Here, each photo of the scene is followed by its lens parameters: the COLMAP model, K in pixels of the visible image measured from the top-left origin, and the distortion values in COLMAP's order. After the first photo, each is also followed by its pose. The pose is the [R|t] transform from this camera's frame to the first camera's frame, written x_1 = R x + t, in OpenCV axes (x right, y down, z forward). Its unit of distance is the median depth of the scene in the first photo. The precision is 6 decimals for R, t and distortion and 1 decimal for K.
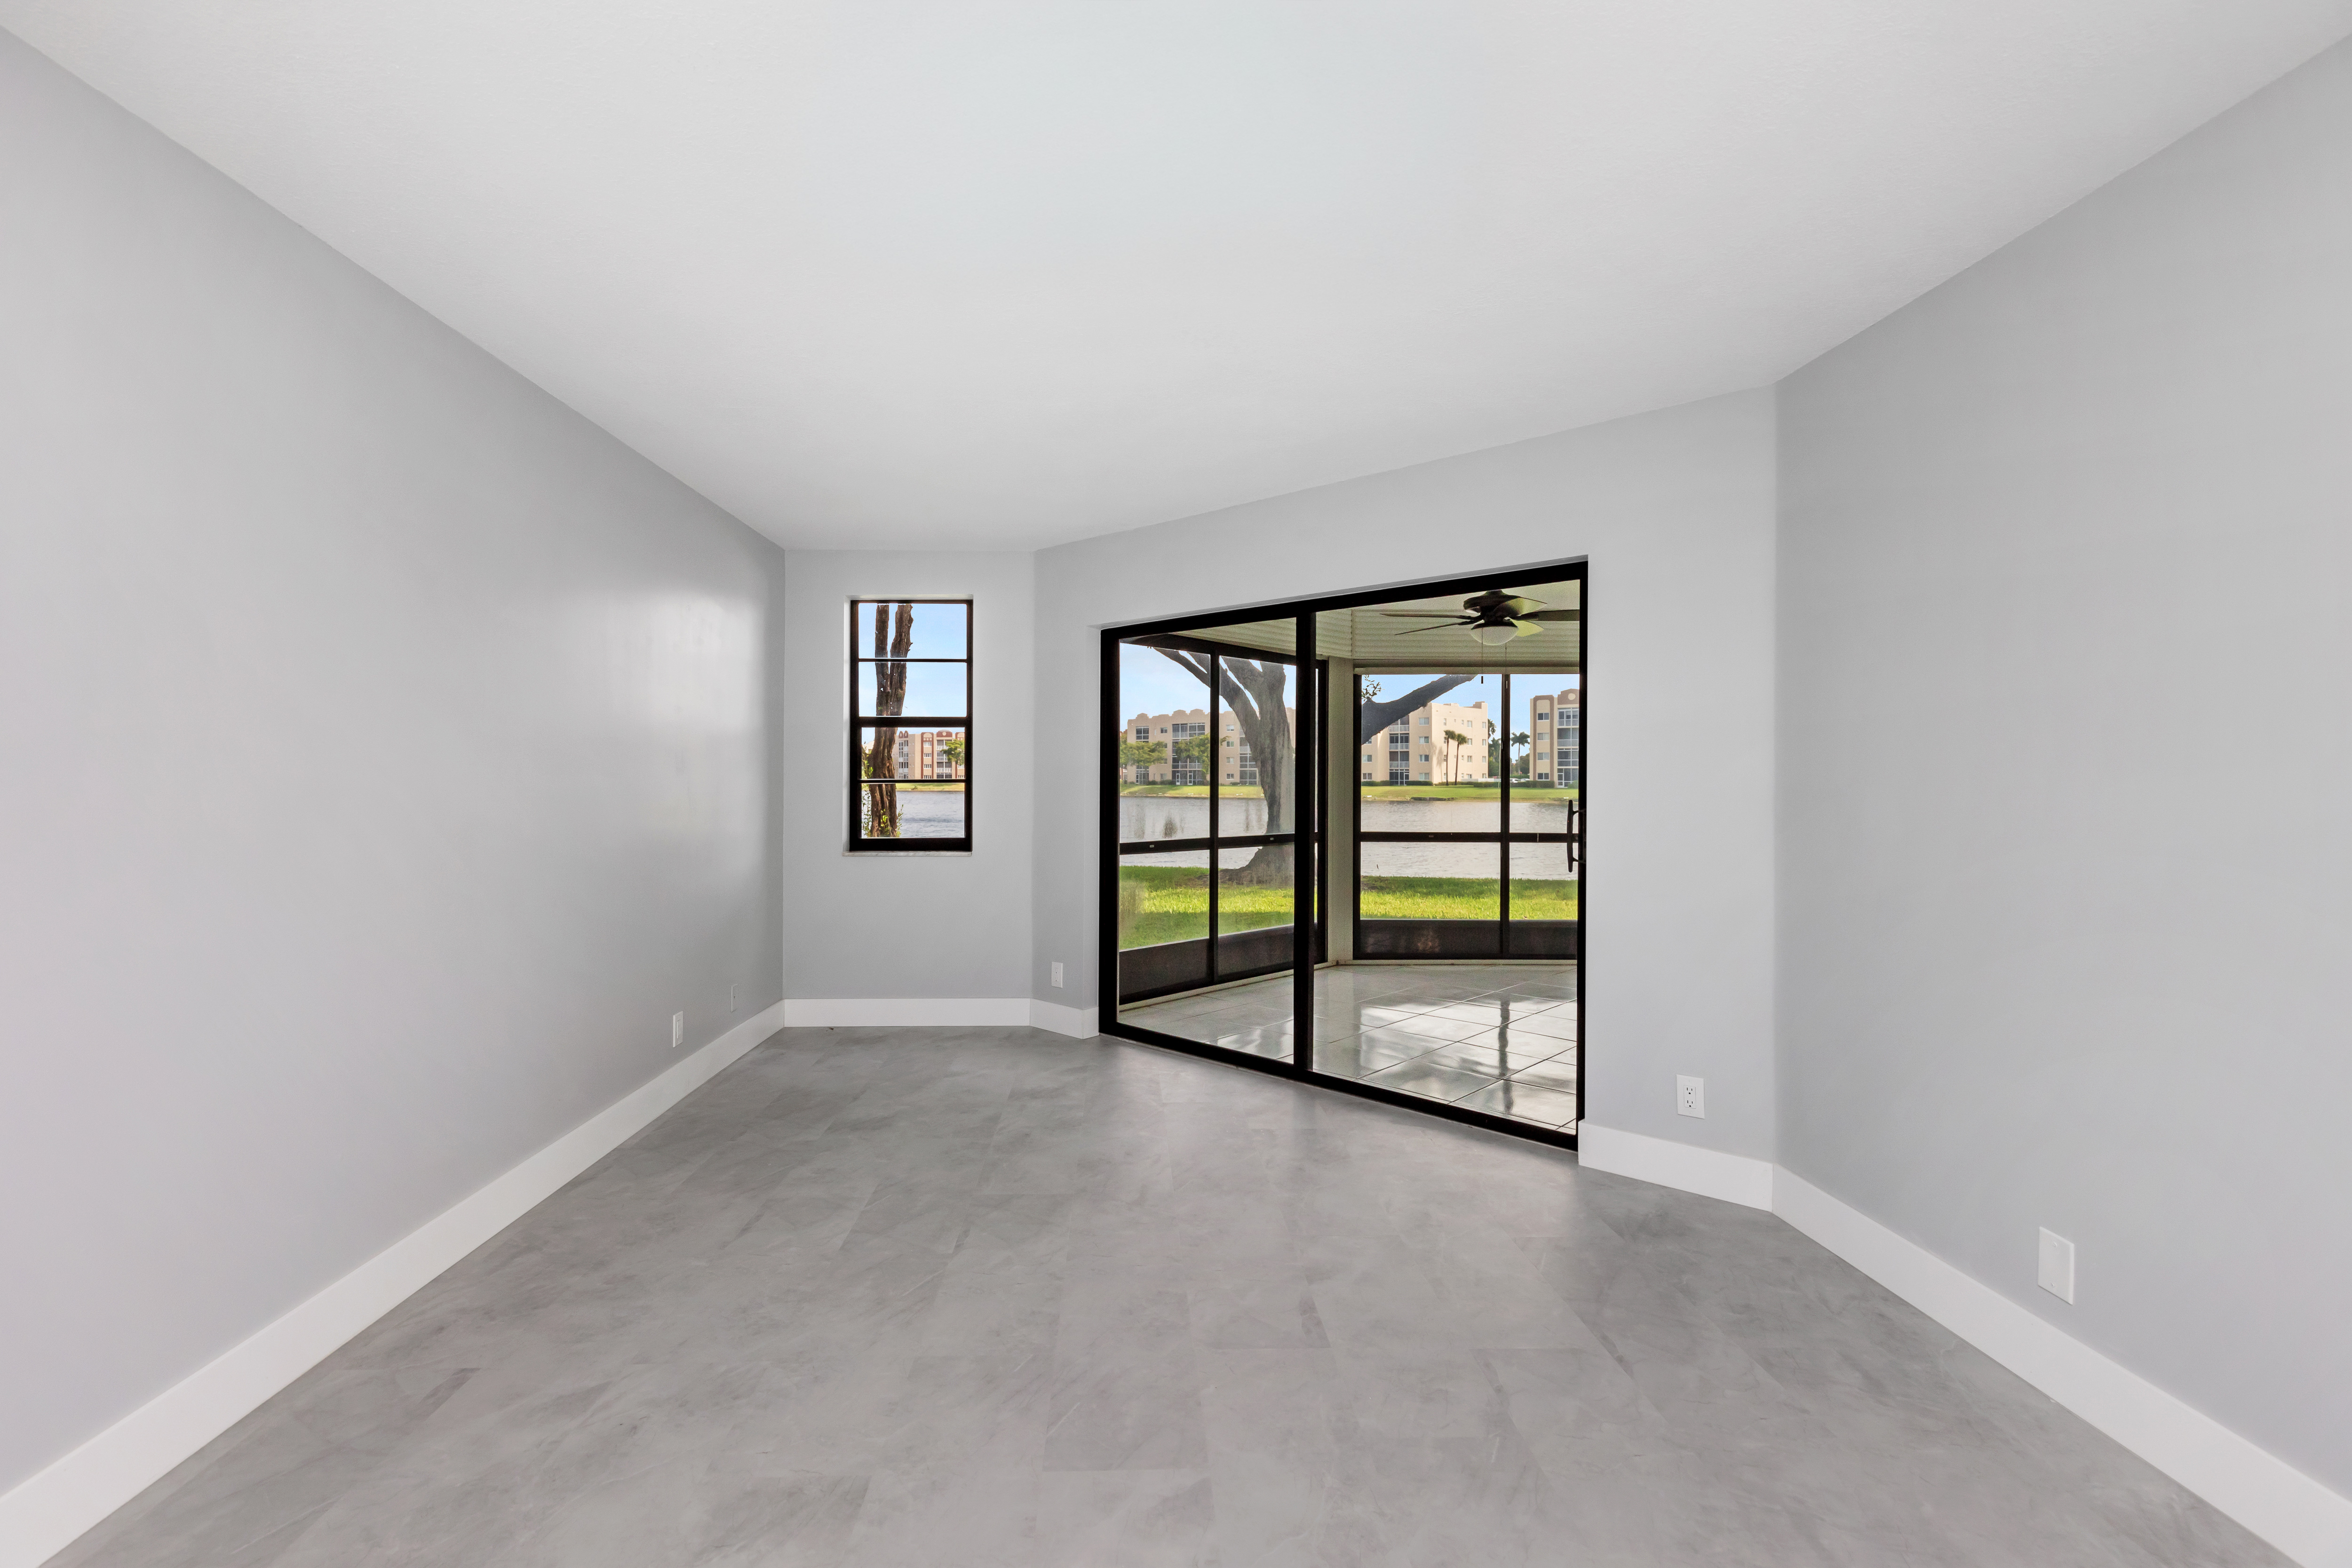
lens RADIAL K [[1076.6, 0, 1180.8], [0, 1076.6, 743.4], [0, 0, 1]] dist [0.003281, -0.000023]
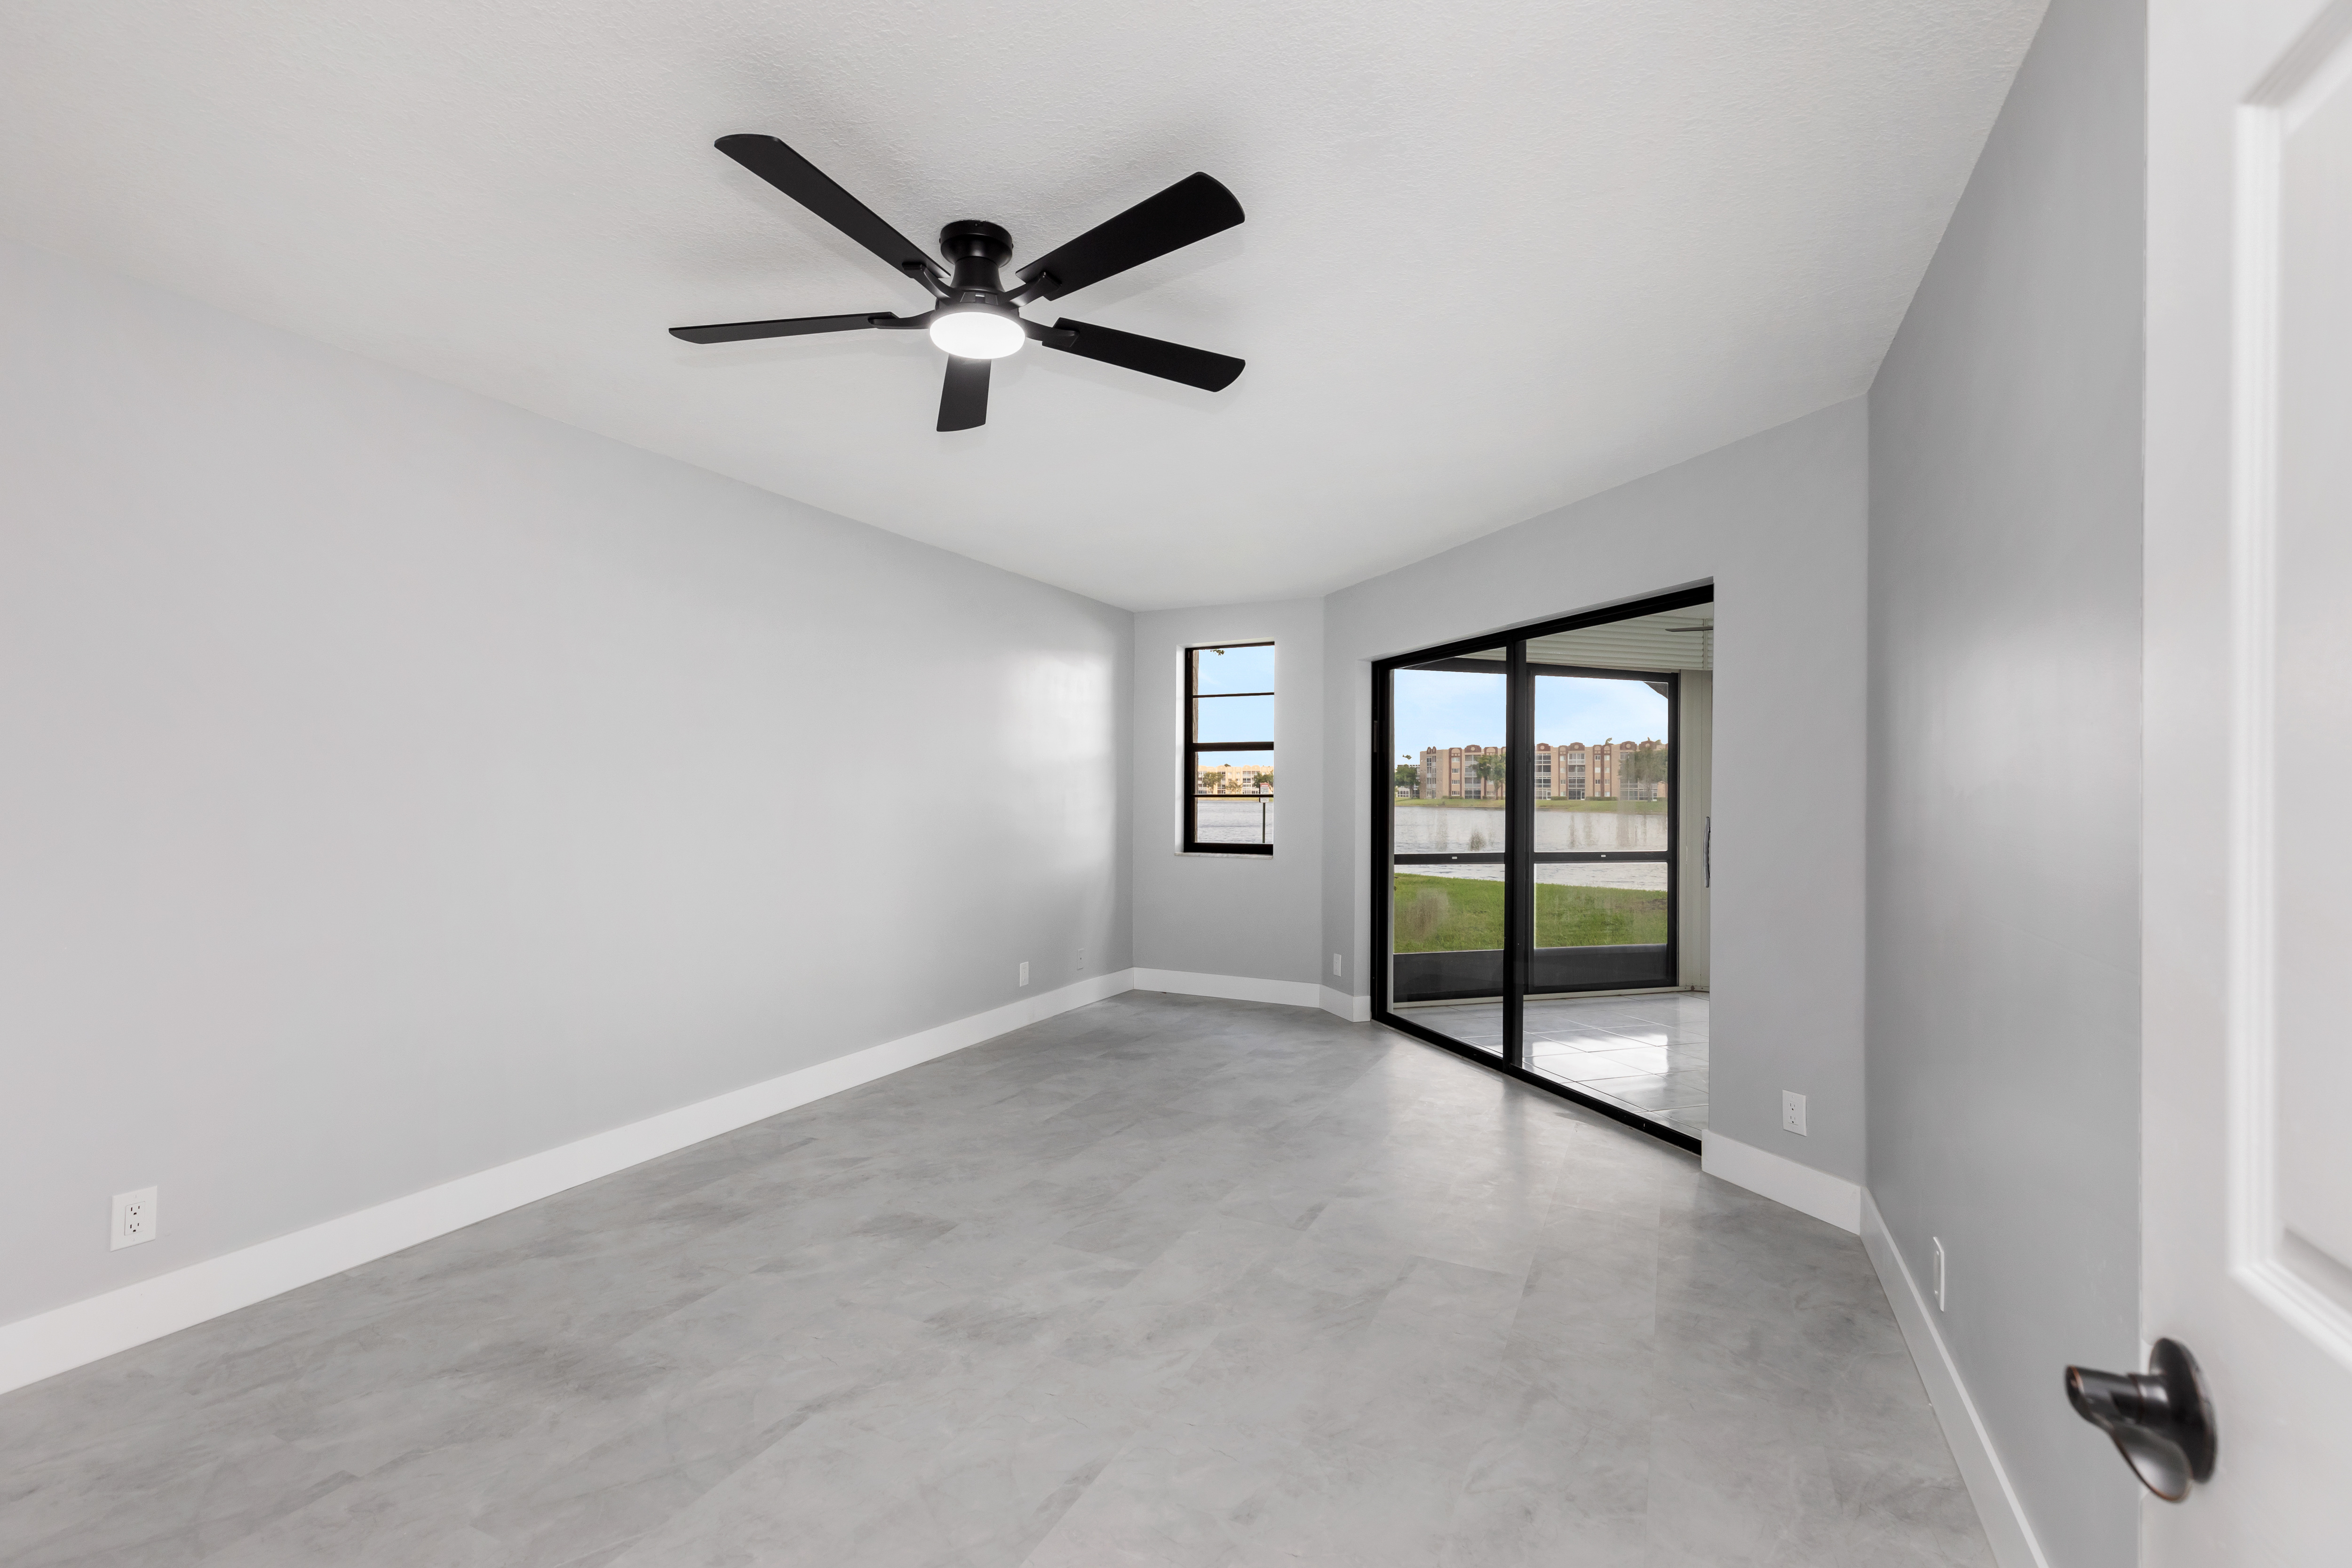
lens RADIAL K [[1076.5, 0, 1164.4], [0, 1076.5, 782.1], [0, 0, 1]] dist [0.002118, 0.000089]
pose [[0.879491, -0.002251, -0.475910, 0.462605], [0.011740, 0.999787, 0.016966, -0.003484], [0.475770, -0.020509, 0.879330, -0.160150]]
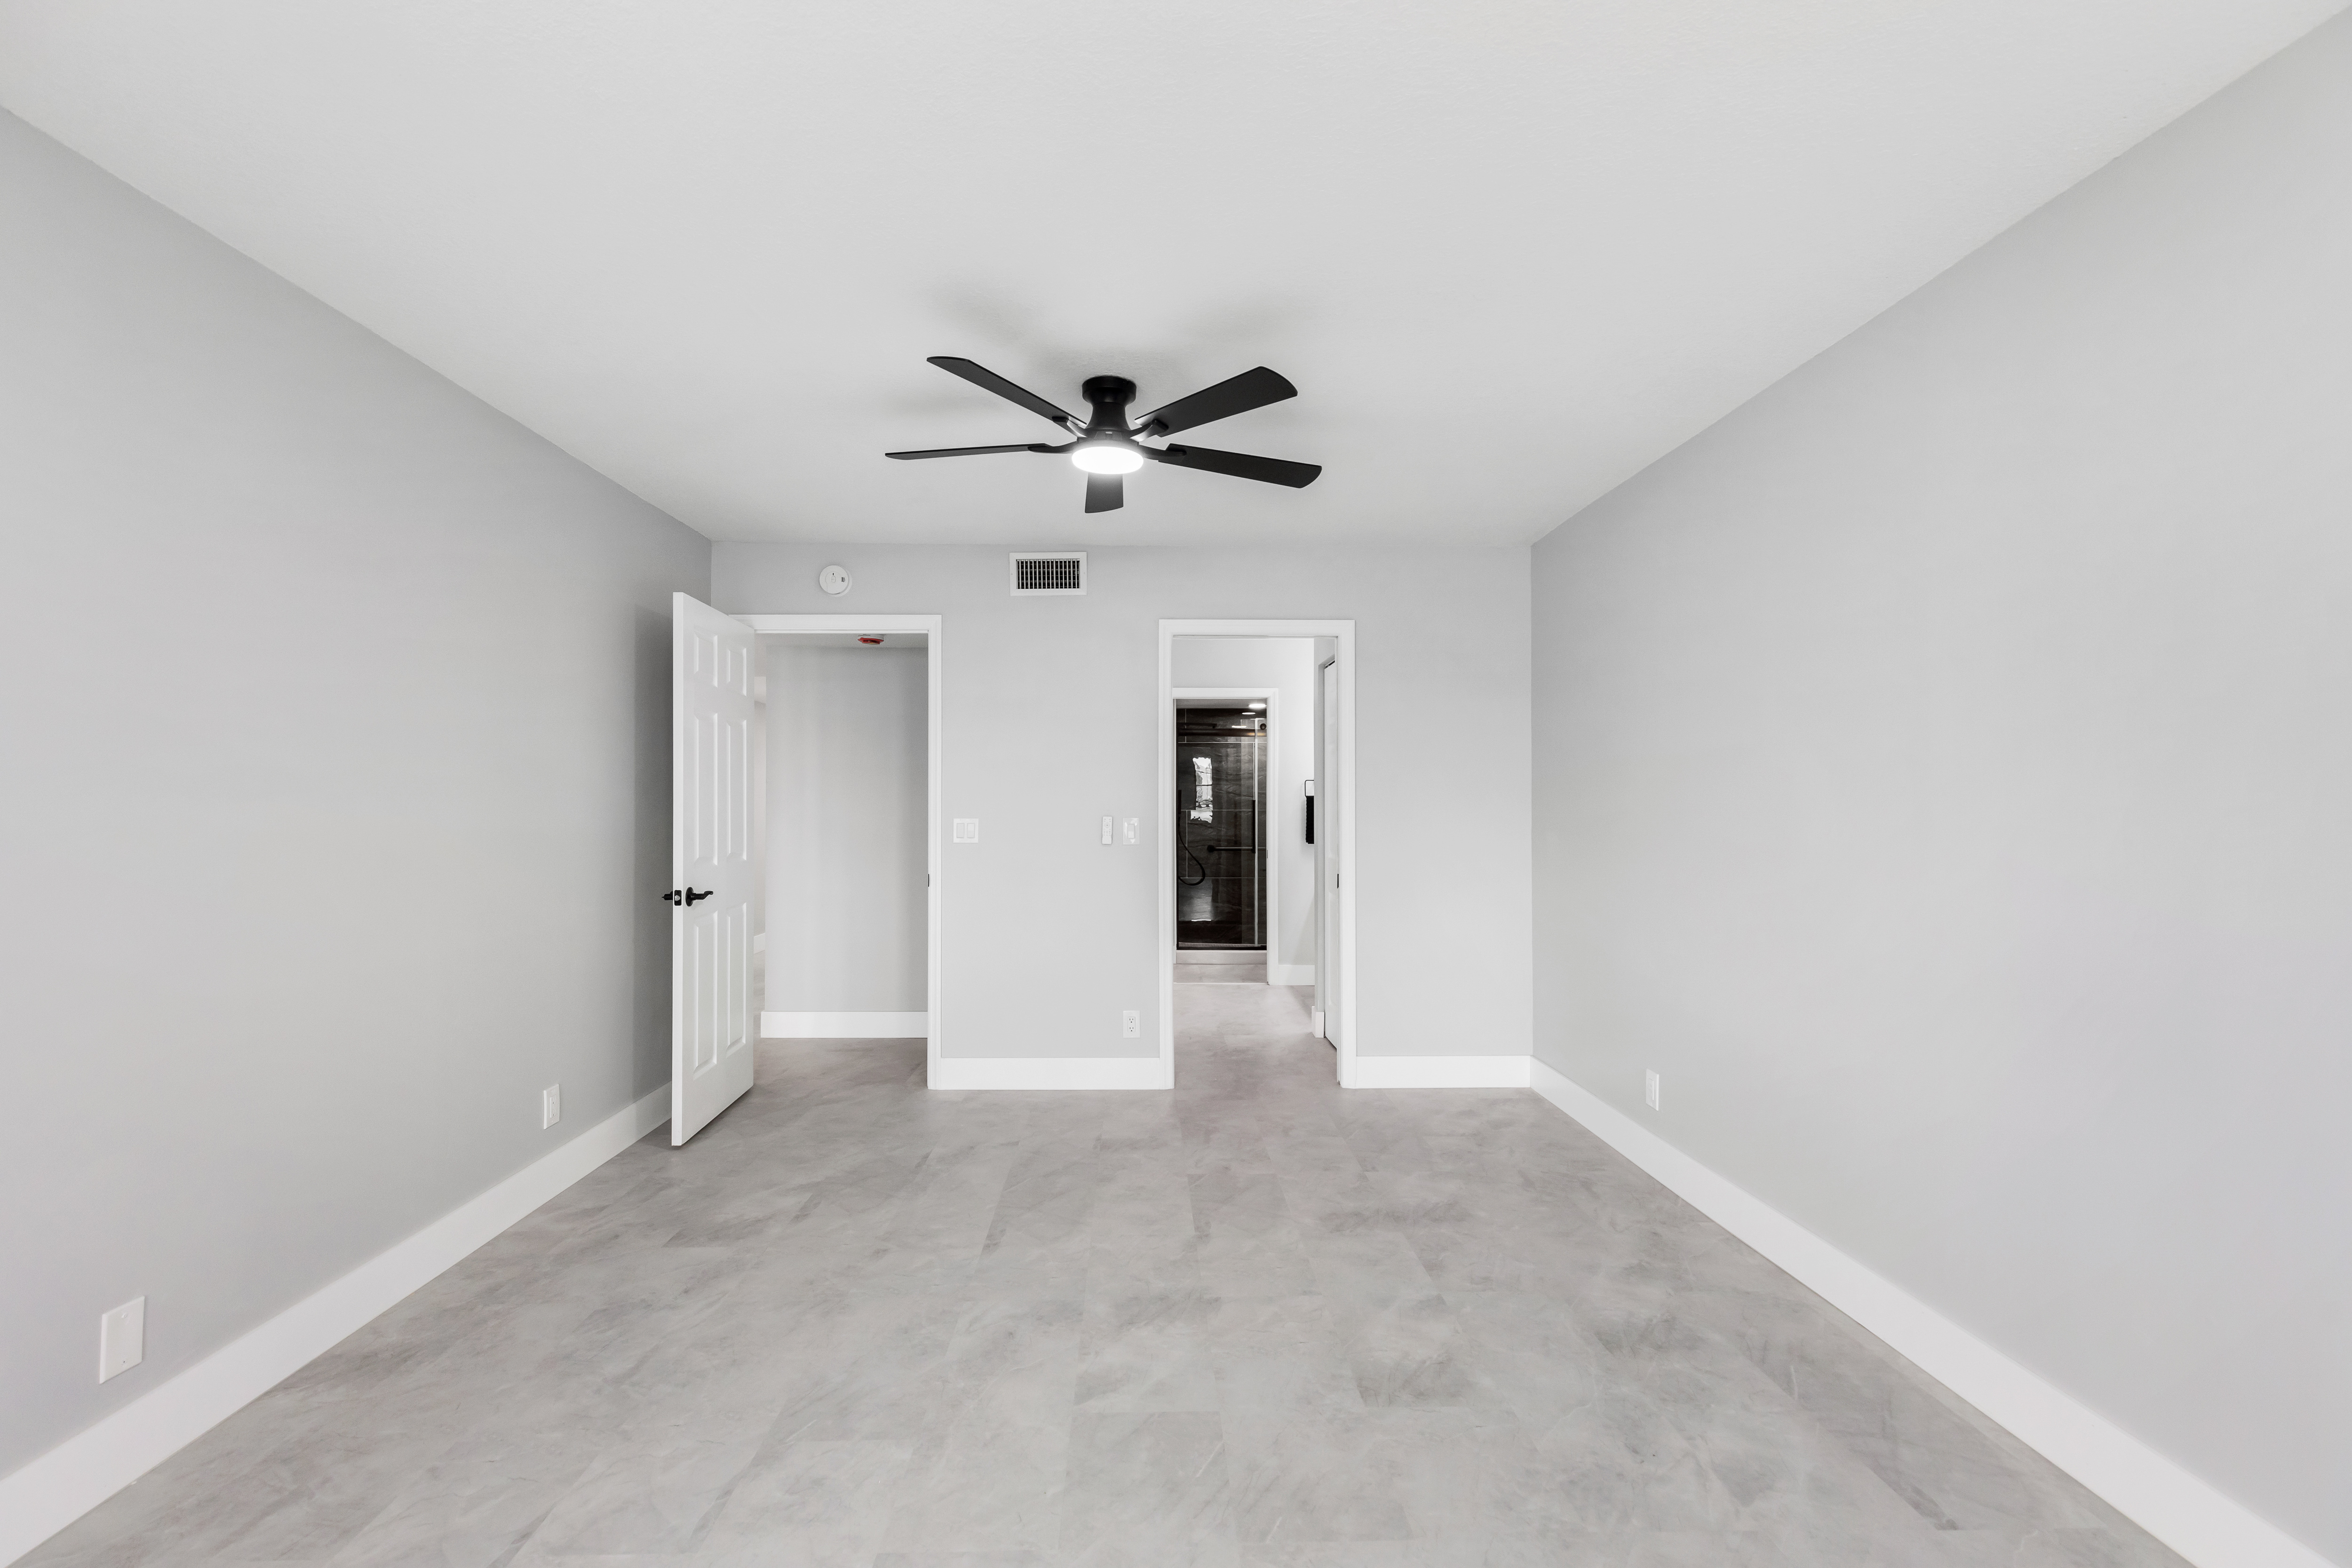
lens RADIAL K [[1076.5, 0, 1164.4], [0, 1076.5, 782.1], [0, 0, 1]] dist [0.002118, 0.000089]
pose [[-0.999609, -0.001659, 0.027910, -0.062921], [-0.003002, 0.998835, -0.048161, 0.040382], [-0.027797, -0.048226, -0.998450, 1.350960]]
